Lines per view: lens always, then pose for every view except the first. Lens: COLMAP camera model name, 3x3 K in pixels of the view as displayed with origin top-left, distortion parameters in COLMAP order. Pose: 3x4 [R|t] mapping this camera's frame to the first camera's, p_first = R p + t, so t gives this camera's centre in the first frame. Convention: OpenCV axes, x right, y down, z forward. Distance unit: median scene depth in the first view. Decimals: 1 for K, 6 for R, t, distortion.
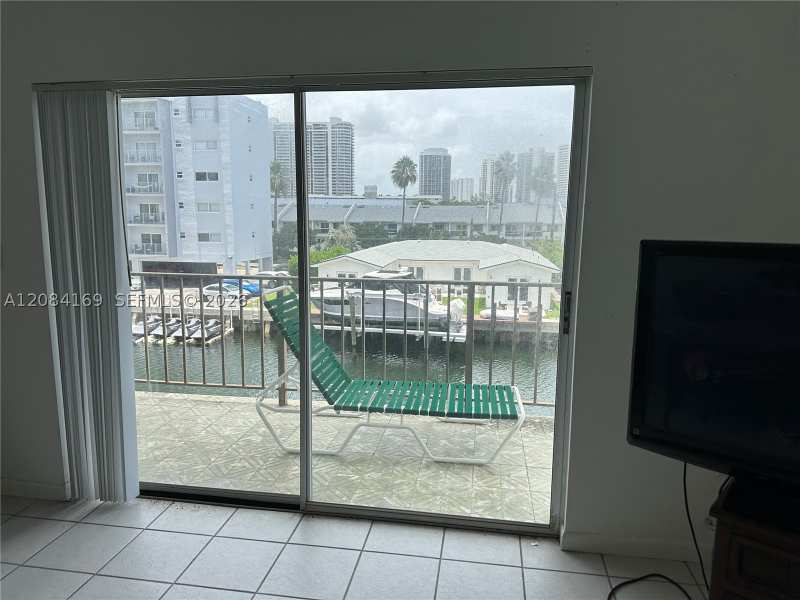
lens RADIAL K [[568.8, 0, 389.7], [0, 568.8, 306.4], [0, 0, 1]] dist [0.059344, -0.075852]
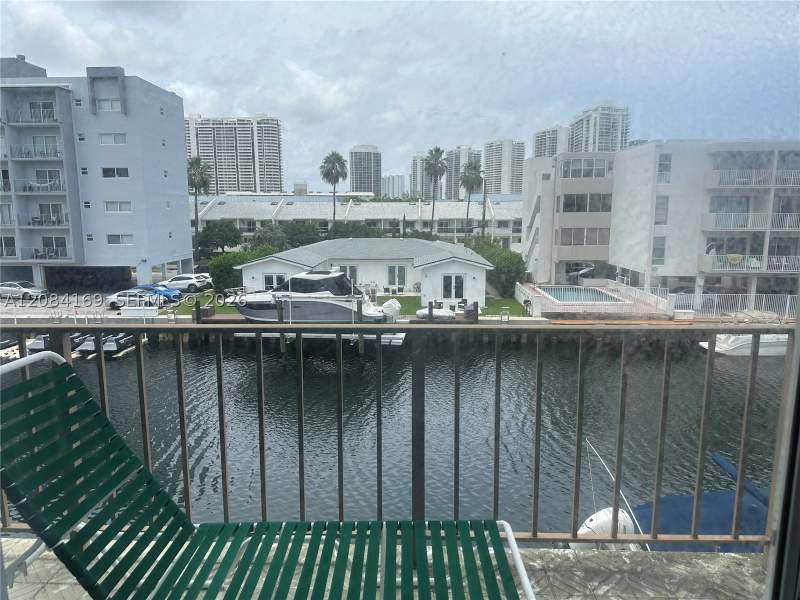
lens RADIAL K [[568.8, 0, 402.9], [0, 568.8, 299.4], [0, 0, 1]] dist [0.059344, -0.075852]
pose [[0.990158, -0.032448, 0.136139, 0.004005], [0.033429, 0.999429, -0.004927, -0.004877], [-0.135902, 0.009429, 0.990677, 0.033187]]
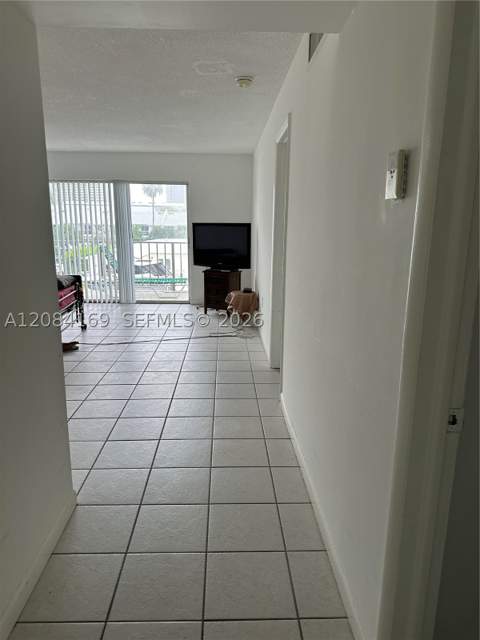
lens RADIAL K [[455.0, 0, 242.7], [0, 455.0, 323.0], [0, 0, 1]] dist [0.059344, -0.075852]
pose [[0.977802, -0.047631, 0.204044, 0.000216], [0.034530, 0.997135, 0.067294, 0.011775], [-0.206665, -0.058755, 0.976646, -0.070778]]
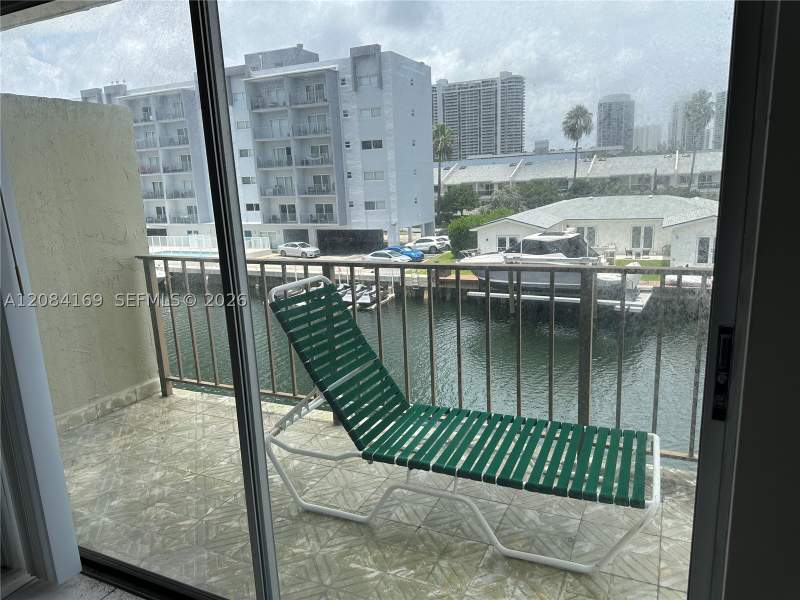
lens RADIAL K [[568.8, 0, 392.7], [0, 568.8, 307.2], [0, 0, 1]] dist [0.059344, -0.075852]
pose [[0.958765, 0.009918, -0.284026, 0.008409], [0.008688, 0.997901, 0.064174, -0.002961], [0.284067, -0.063995, 0.956667, 0.022501]]
